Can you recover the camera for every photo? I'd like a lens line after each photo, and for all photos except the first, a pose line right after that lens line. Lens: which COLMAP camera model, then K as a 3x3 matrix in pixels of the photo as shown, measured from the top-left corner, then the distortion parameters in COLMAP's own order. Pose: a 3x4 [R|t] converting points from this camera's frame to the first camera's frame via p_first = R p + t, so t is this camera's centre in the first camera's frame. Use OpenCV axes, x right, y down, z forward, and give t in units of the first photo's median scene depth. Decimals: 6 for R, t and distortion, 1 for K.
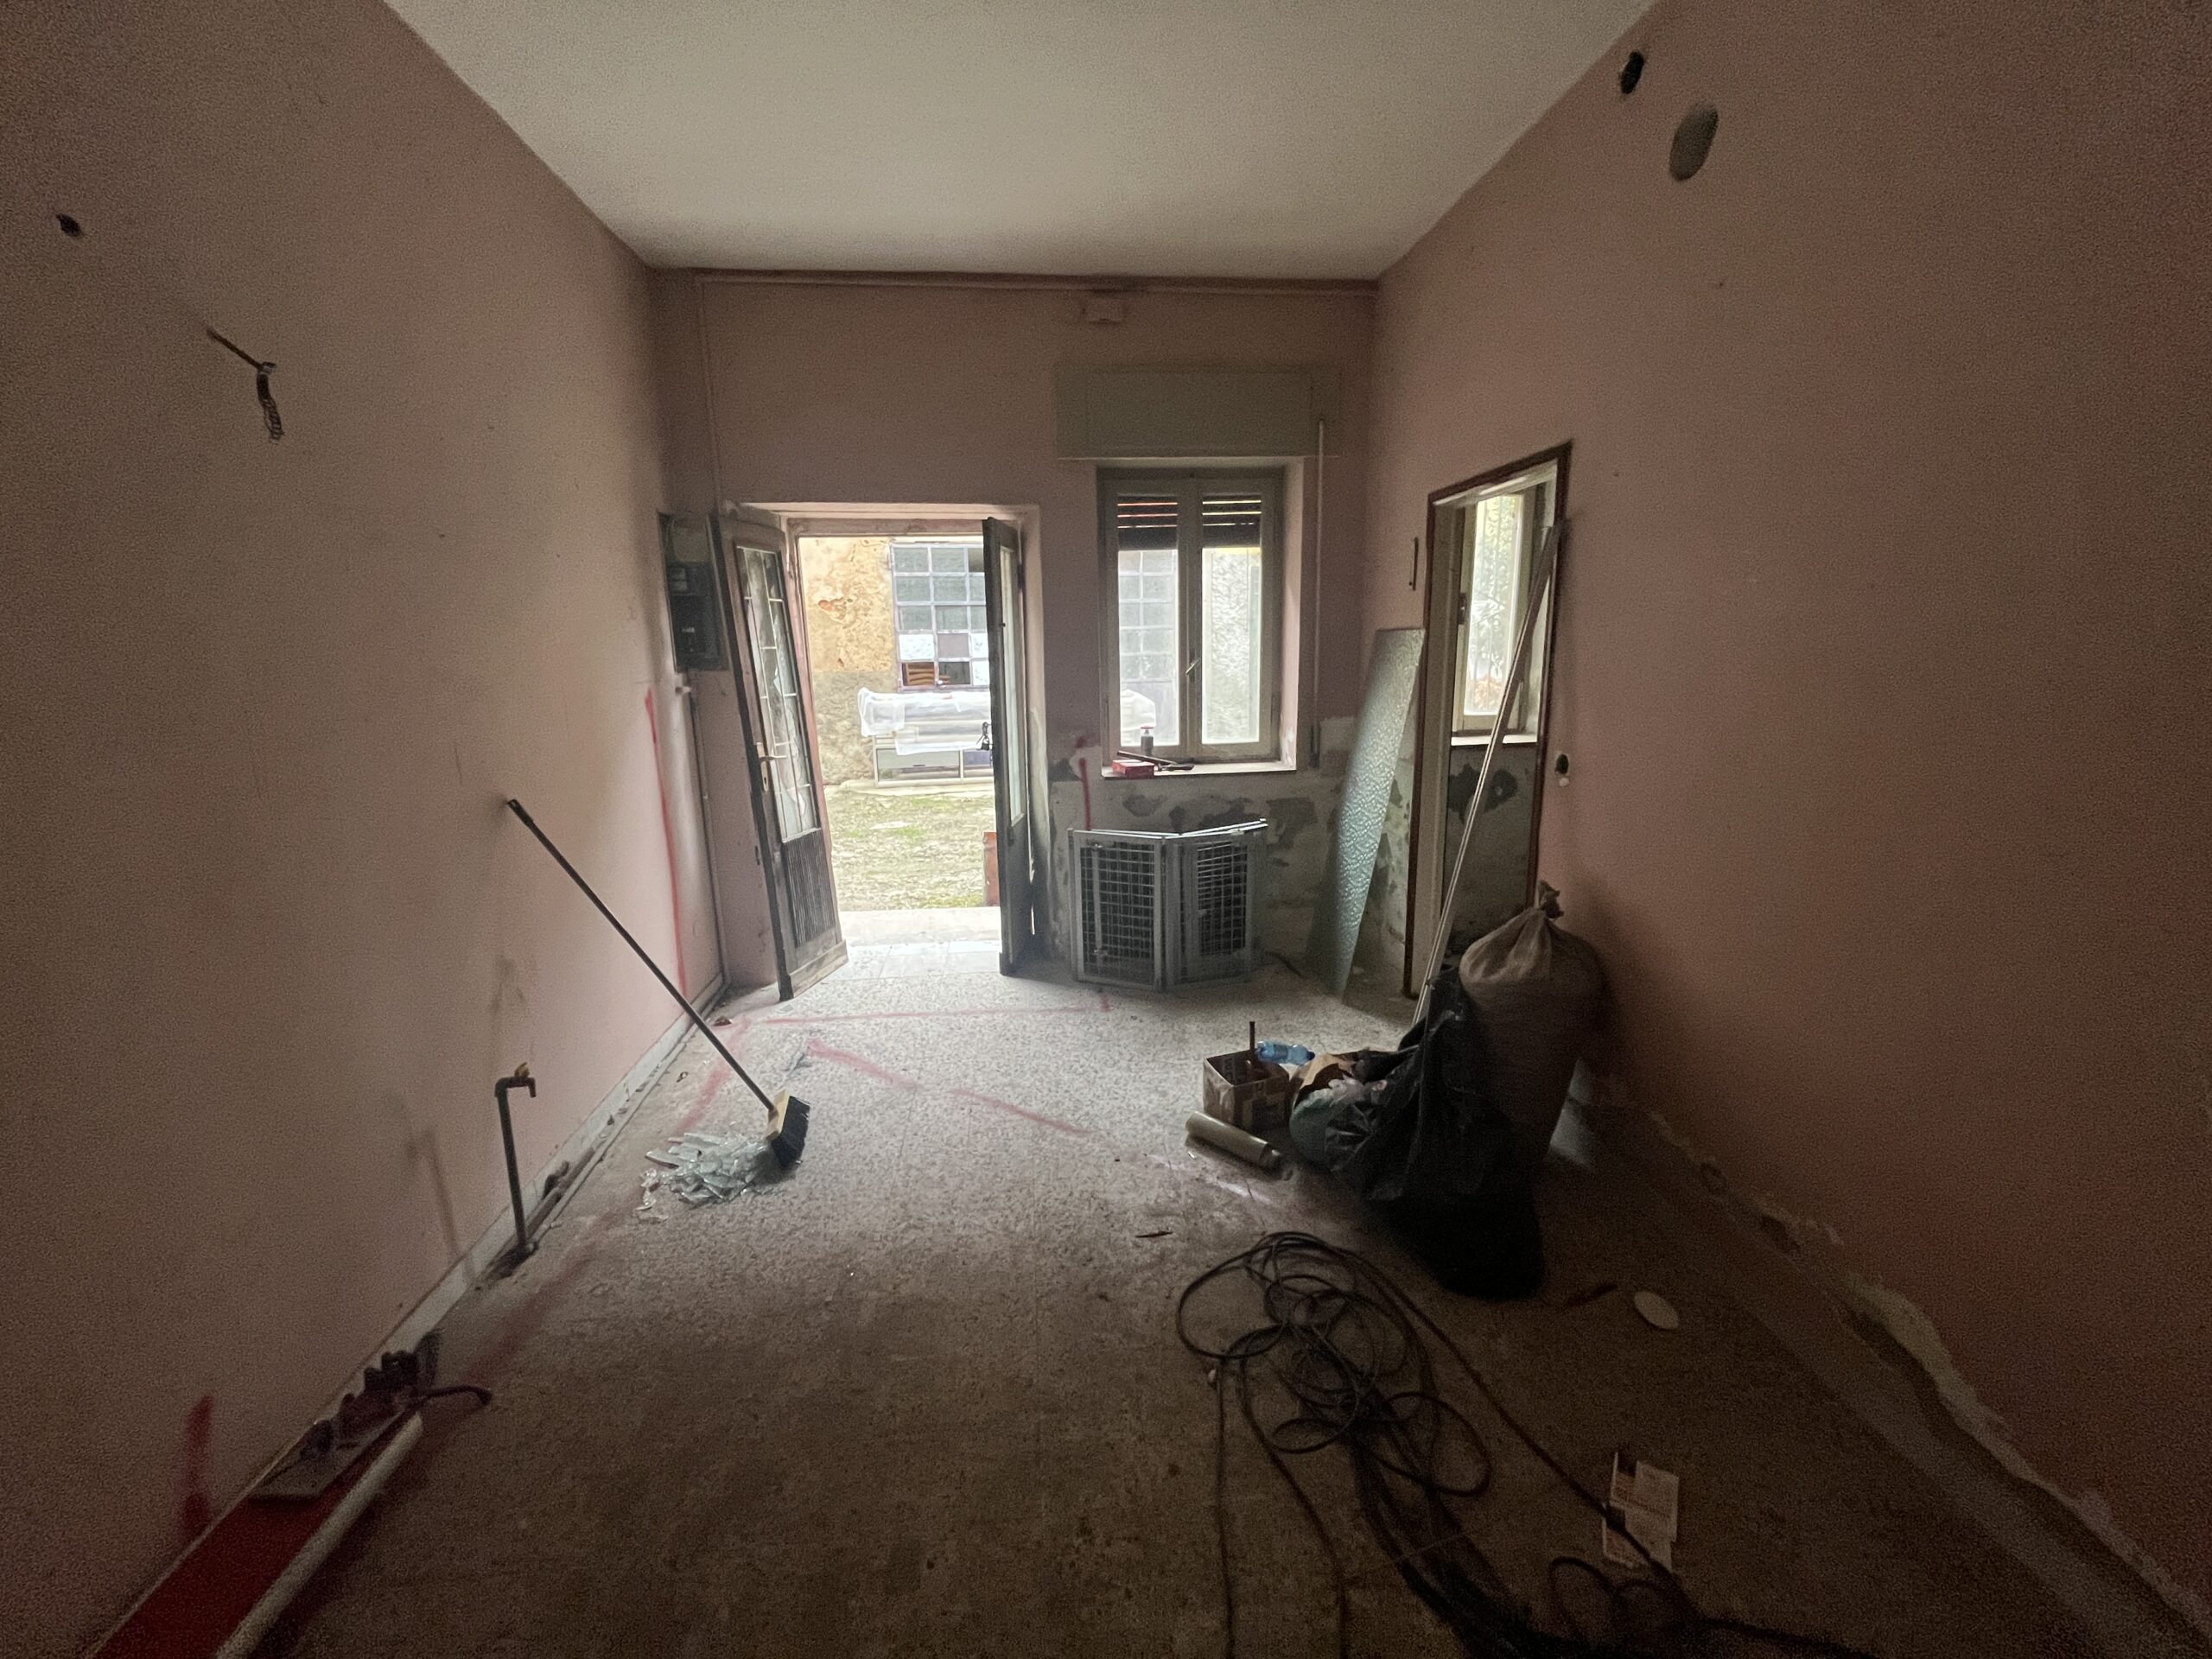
lens RADIAL K [[885.9, 0, 1111.0], [0, 885.9, 834.7], [0, 0, 1]] dist [0.000369, 0.000351]
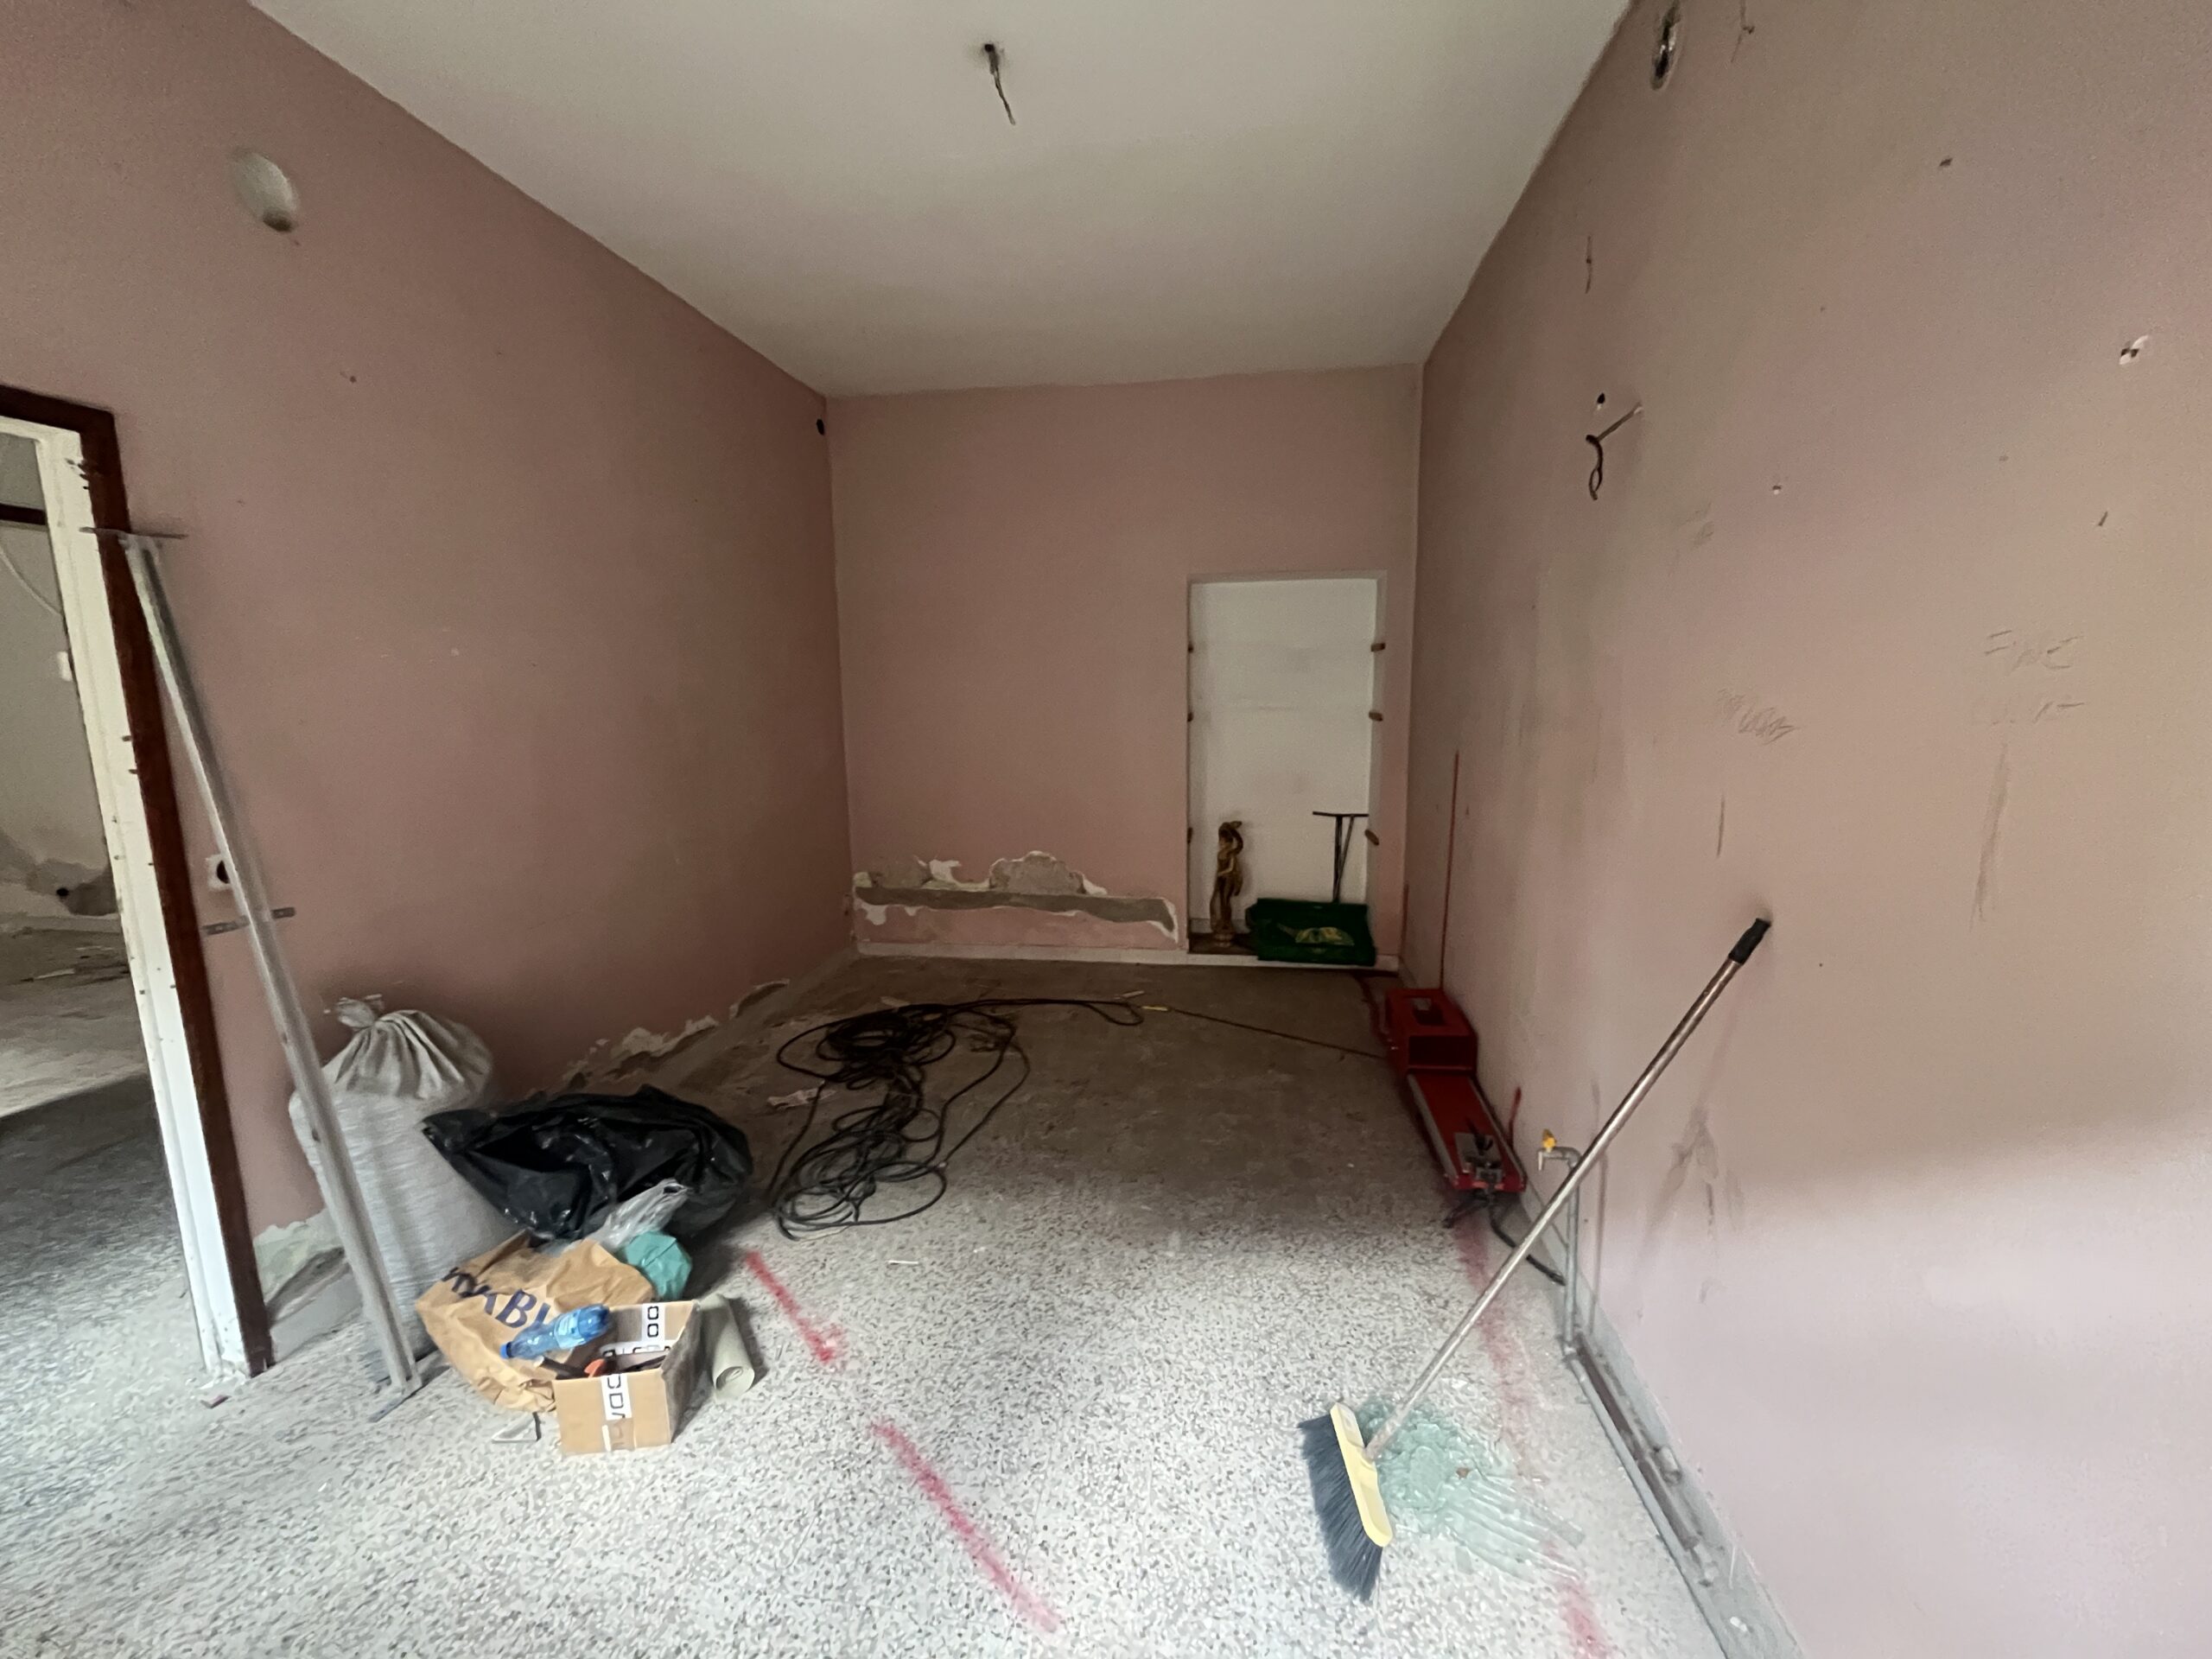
lens RADIAL K [[885.9, 0, 1108.8], [0, 885.9, 834.3], [0, 0, 1]] dist [0.000369, 0.000351]
pose [[-0.969805, -0.009057, 0.243713, -0.543799], [0.081390, 0.930000, 0.358435, -0.451535], [-0.229899, 0.367448, -0.901182, 2.170322]]
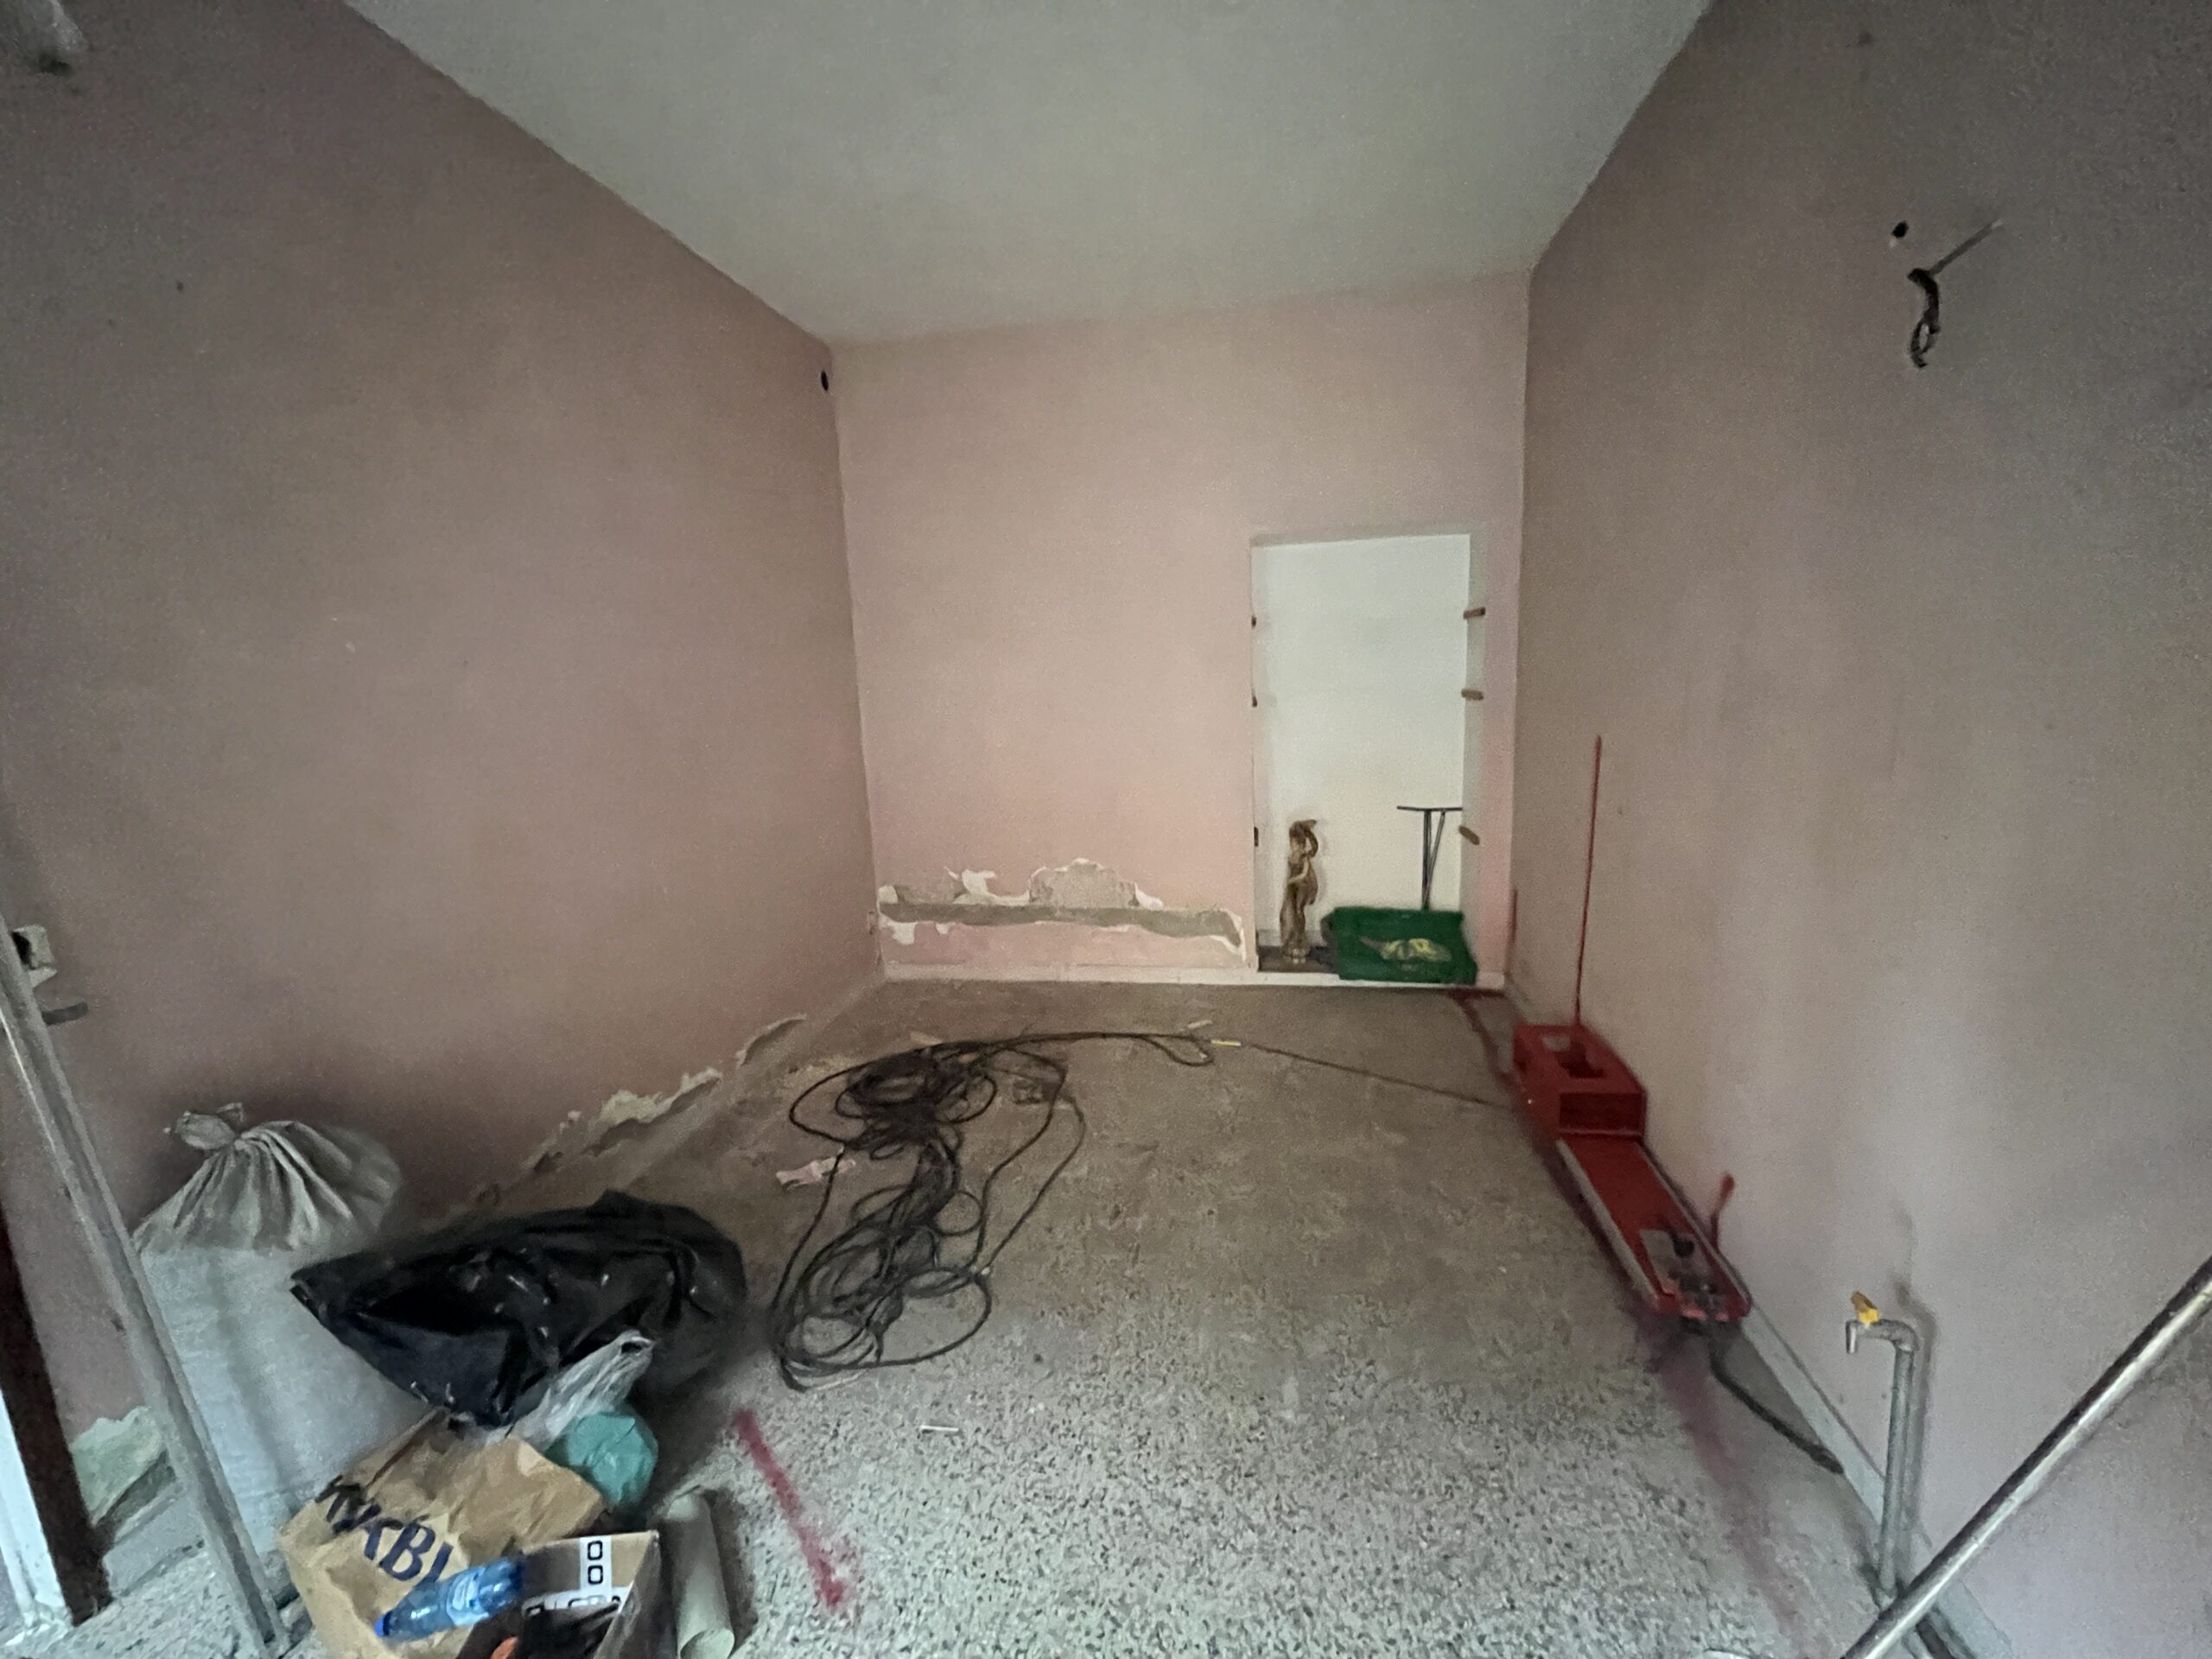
lens RADIAL K [[885.9, 0, 1109.3], [0, 885.9, 830.9], [0, 0, 1]] dist [0.000369, 0.000351]
pose [[-0.960439, 0.010264, 0.278303, -0.407012], [0.116124, 0.923061, 0.366707, -0.387746], [-0.253126, 0.384517, -0.887735, 1.872802]]
